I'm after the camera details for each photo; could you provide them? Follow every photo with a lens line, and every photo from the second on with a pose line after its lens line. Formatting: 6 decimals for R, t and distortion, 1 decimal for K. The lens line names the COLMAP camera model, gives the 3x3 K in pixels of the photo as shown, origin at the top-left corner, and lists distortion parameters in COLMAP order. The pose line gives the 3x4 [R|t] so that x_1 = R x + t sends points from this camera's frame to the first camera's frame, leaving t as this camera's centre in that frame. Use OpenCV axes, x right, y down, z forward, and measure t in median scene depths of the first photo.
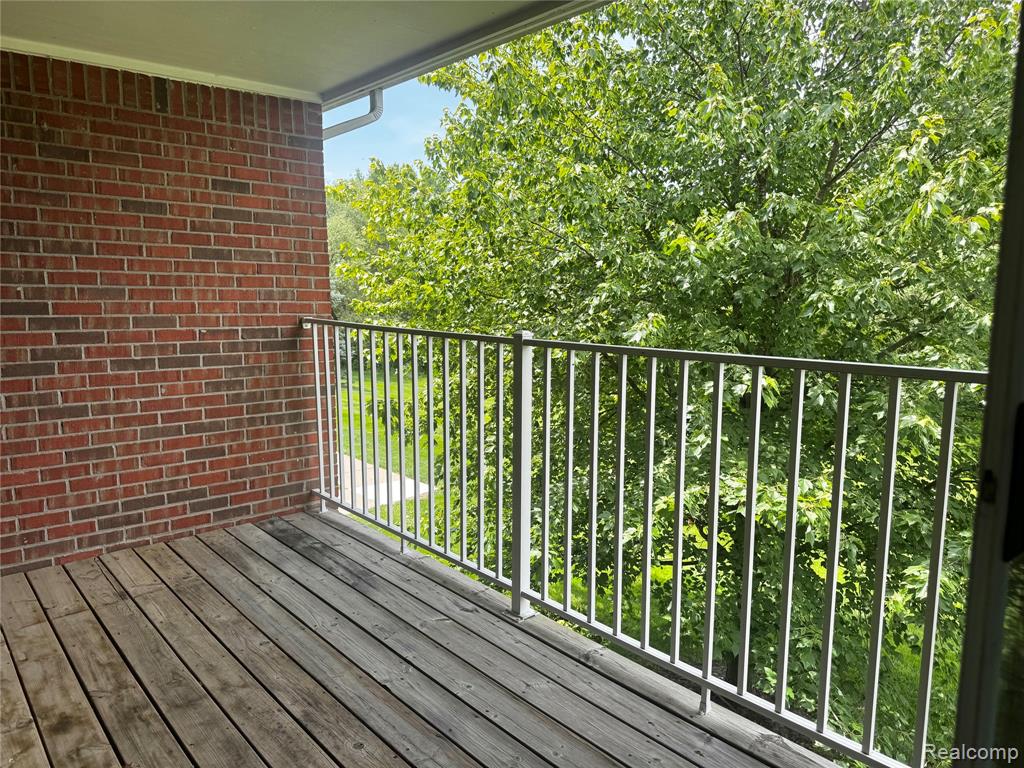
lens RADIAL K [[712.0, 0, 512.0], [0, 712.0, 384.0], [0, 0, 1]] dist [-0.000577, -0.000633]
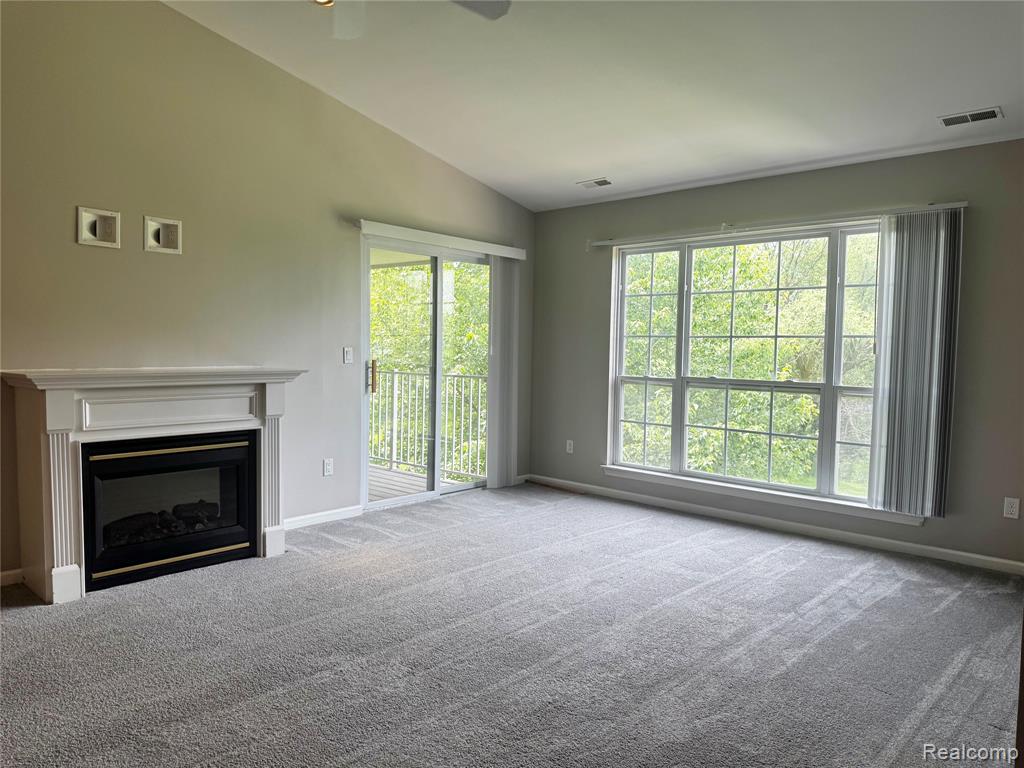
lens RADIAL K [[724.2, 0, 512.0], [0, 724.2, 384.0], [0, 0, 1]] dist [0.155792, -0.263724]
pose [[0.992543, 0.009685, 0.121510, 0.128501], [0.000661, 0.996396, -0.084820, 0.243345], [-0.121894, 0.084268, 0.988960, -2.062805]]
